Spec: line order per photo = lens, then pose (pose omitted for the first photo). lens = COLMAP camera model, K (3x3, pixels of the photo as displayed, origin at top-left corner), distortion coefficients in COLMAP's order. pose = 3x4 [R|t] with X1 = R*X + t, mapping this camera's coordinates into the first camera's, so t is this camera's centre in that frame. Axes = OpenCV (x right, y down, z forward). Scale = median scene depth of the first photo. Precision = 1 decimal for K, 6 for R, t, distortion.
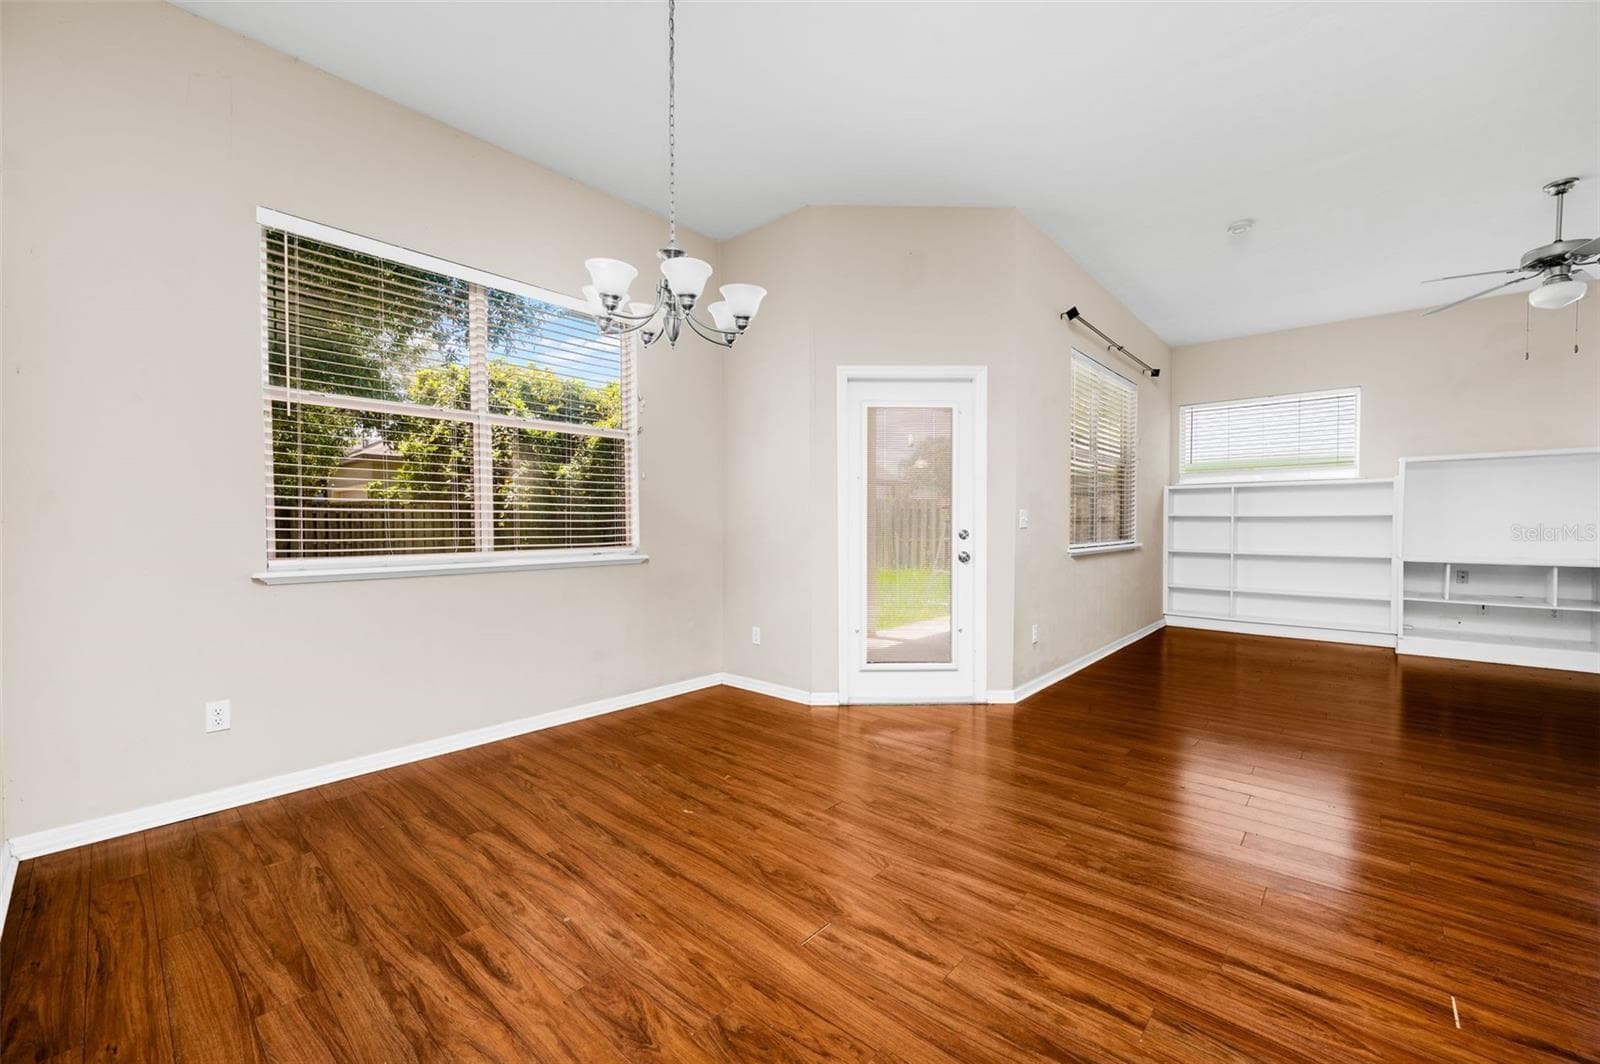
lens RADIAL K [[661.4, 0, 800.0], [0, 661.4, 532.0], [0, 0, 1]] dist [0.010366, -0.000038]
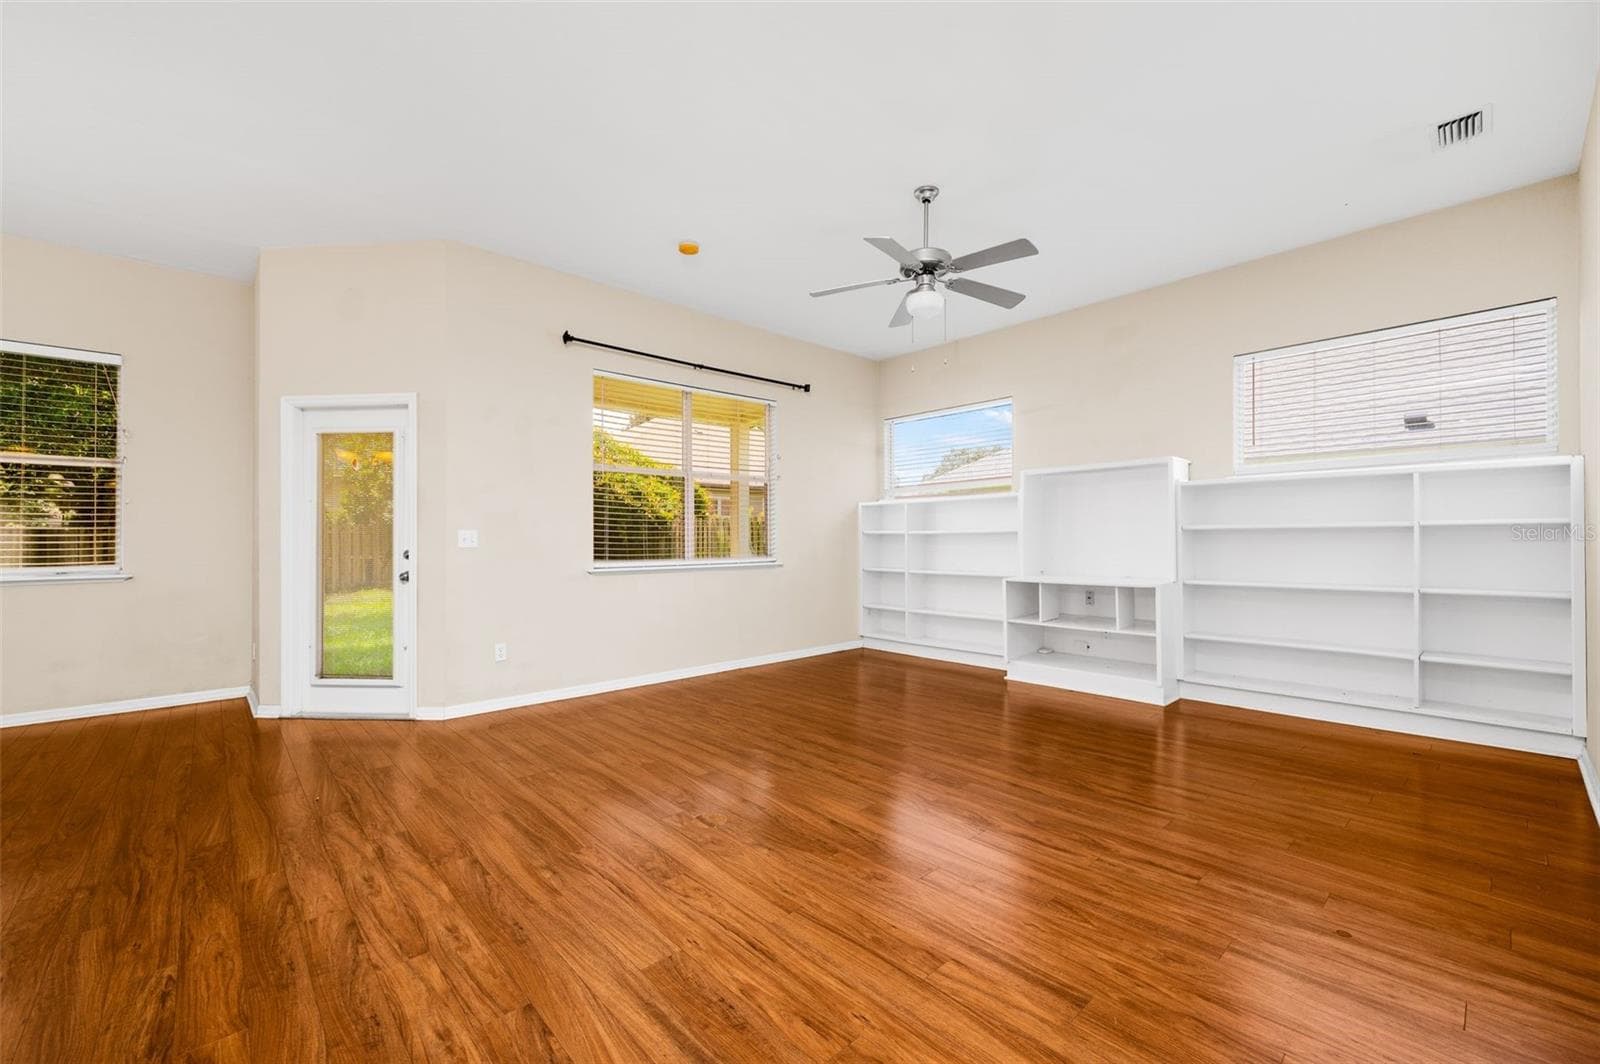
lens RADIAL K [[661.4, 0, 800.0], [0, 661.4, 532.0], [0, 0, 1]] dist [0.010366, -0.000038]
pose [[0.992269, -0.008477, -0.123812, 0.551623], [0.003689, 0.999238, -0.038852, 0.006438], [0.124047, 0.038095, 0.991545, 0.024448]]
